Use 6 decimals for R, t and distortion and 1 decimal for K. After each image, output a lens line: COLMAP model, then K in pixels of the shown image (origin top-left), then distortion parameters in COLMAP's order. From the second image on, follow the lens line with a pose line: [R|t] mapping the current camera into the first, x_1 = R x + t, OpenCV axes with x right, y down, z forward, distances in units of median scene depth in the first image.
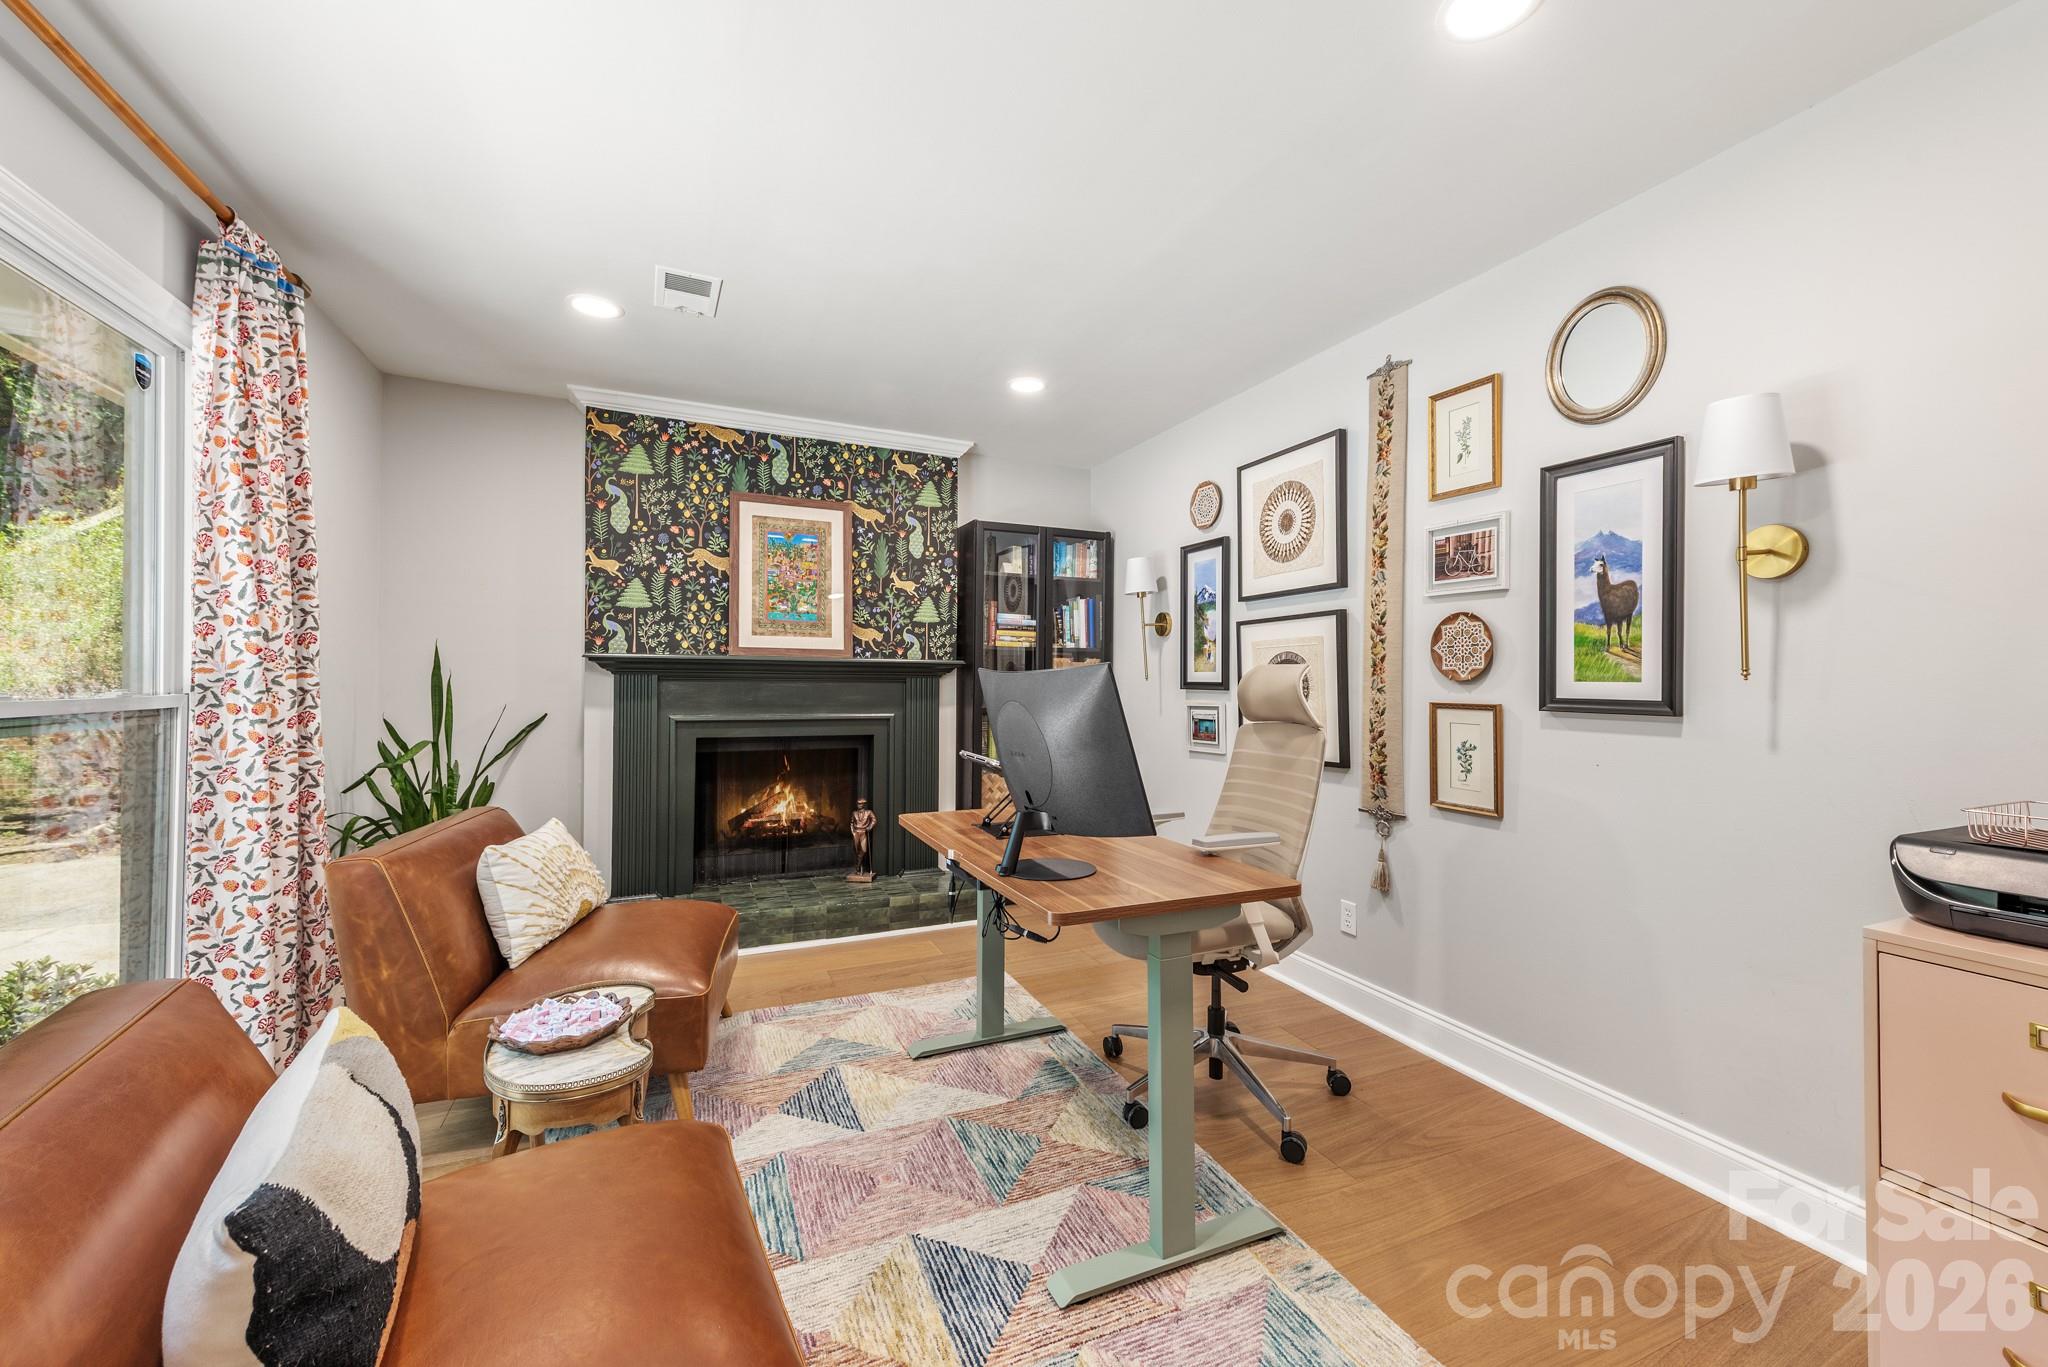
lens RADIAL K [[801.3, 0, 1025.1], [0, 801.3, 678.1], [0, 0, 1]] dist [0.006267, -0.000677]
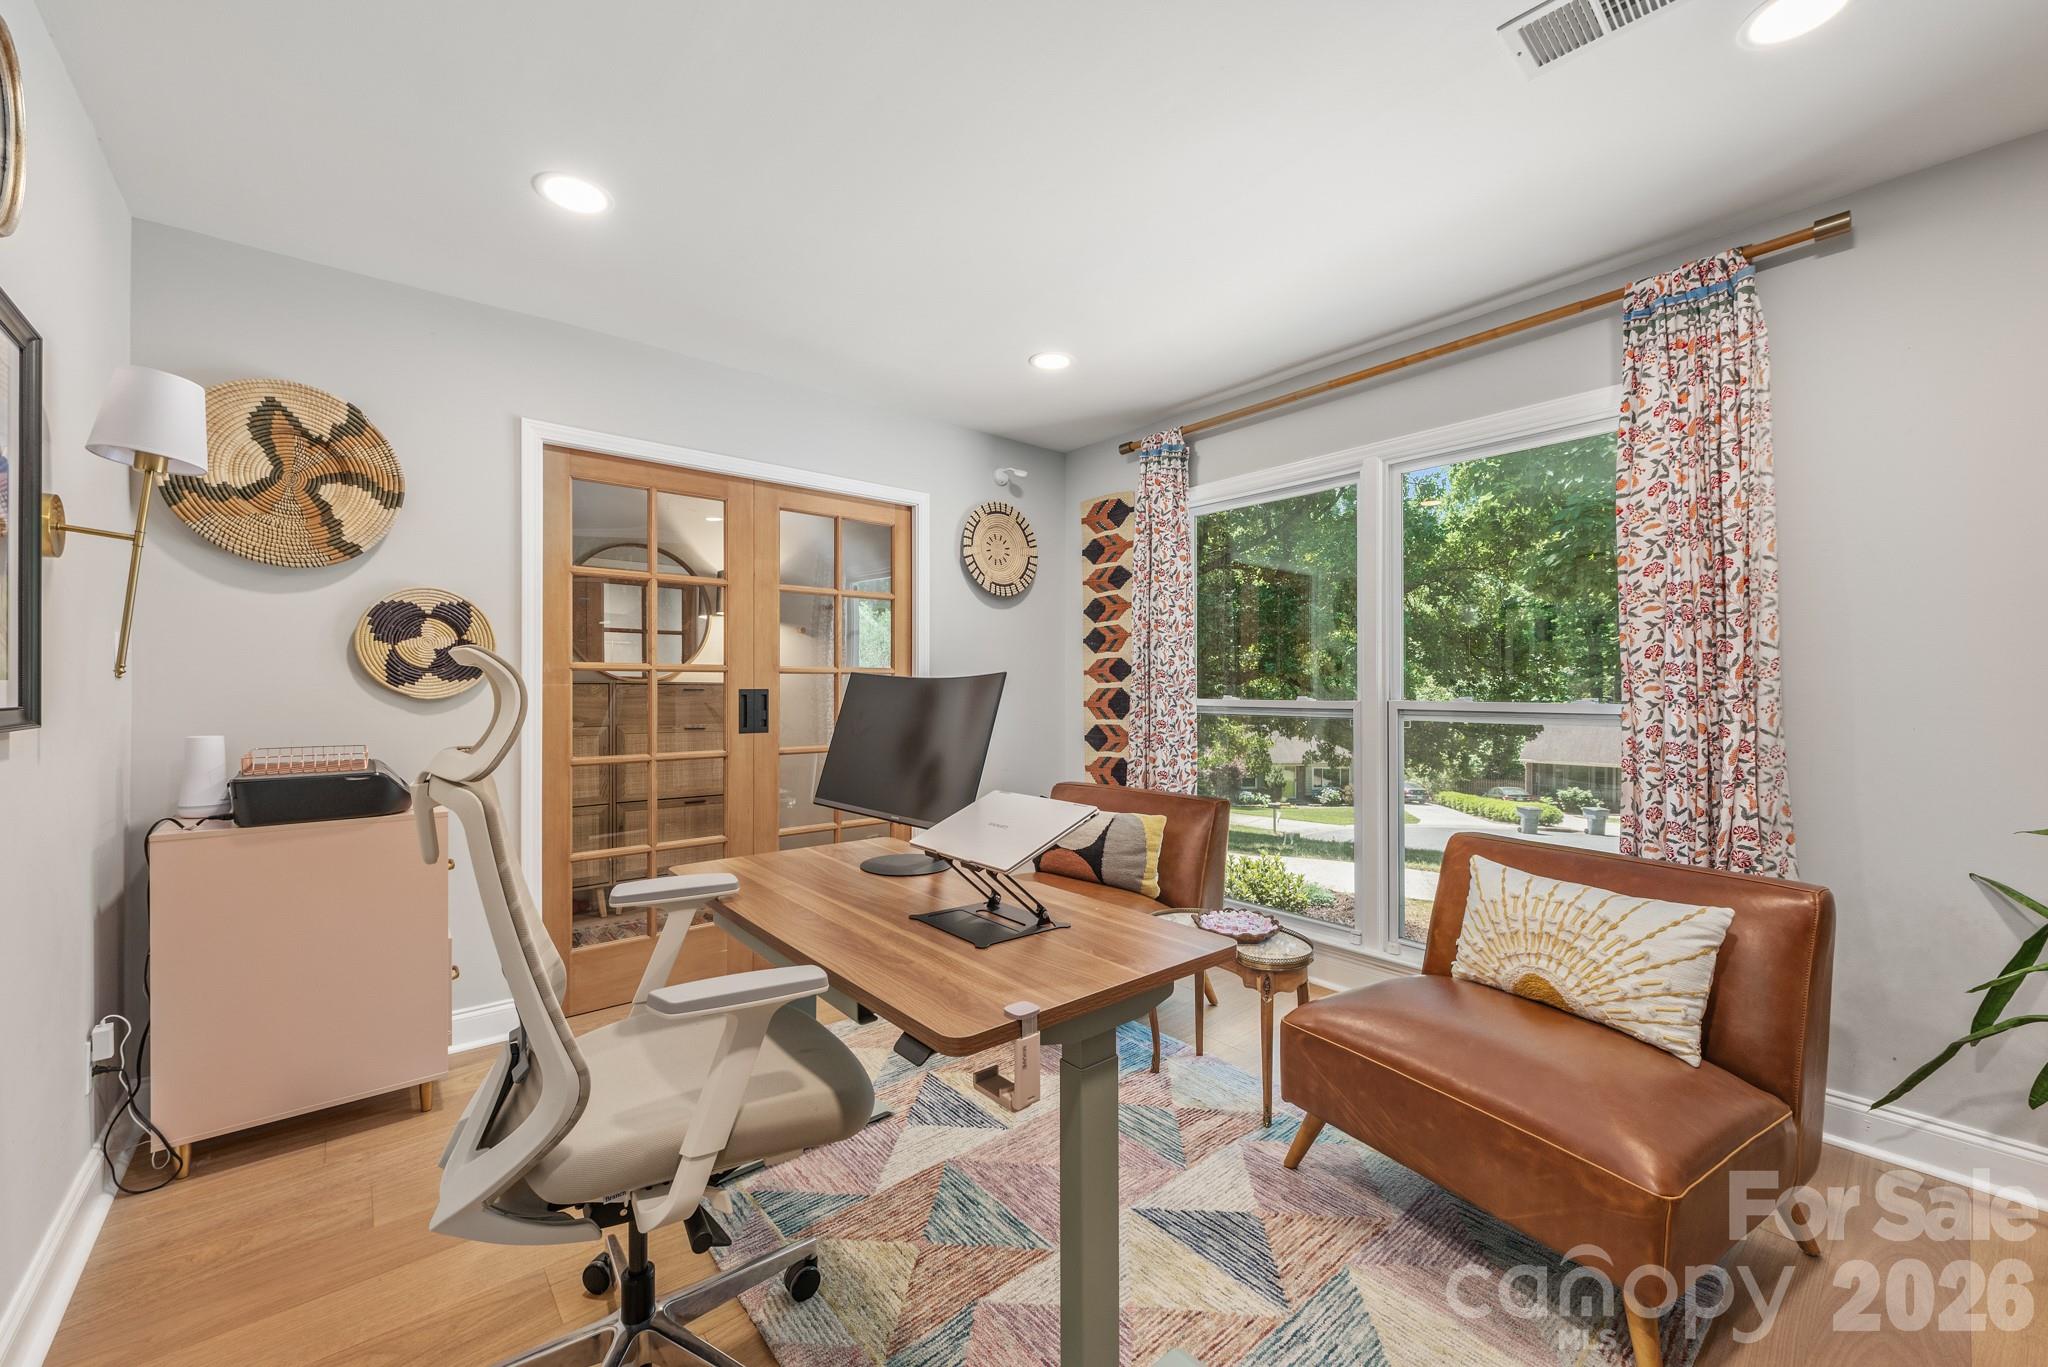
lens RADIAL K [[801.3, 0, 1021.8], [0, 801.3, 681.0], [0, 0, 1]] dist [0.006267, -0.000677]
pose [[-0.958530, -0.006425, -0.284919, 0.173560], [-0.005798, 0.999979, -0.003044, 0.001556], [0.284933, -0.001266, -0.958547, 1.922574]]
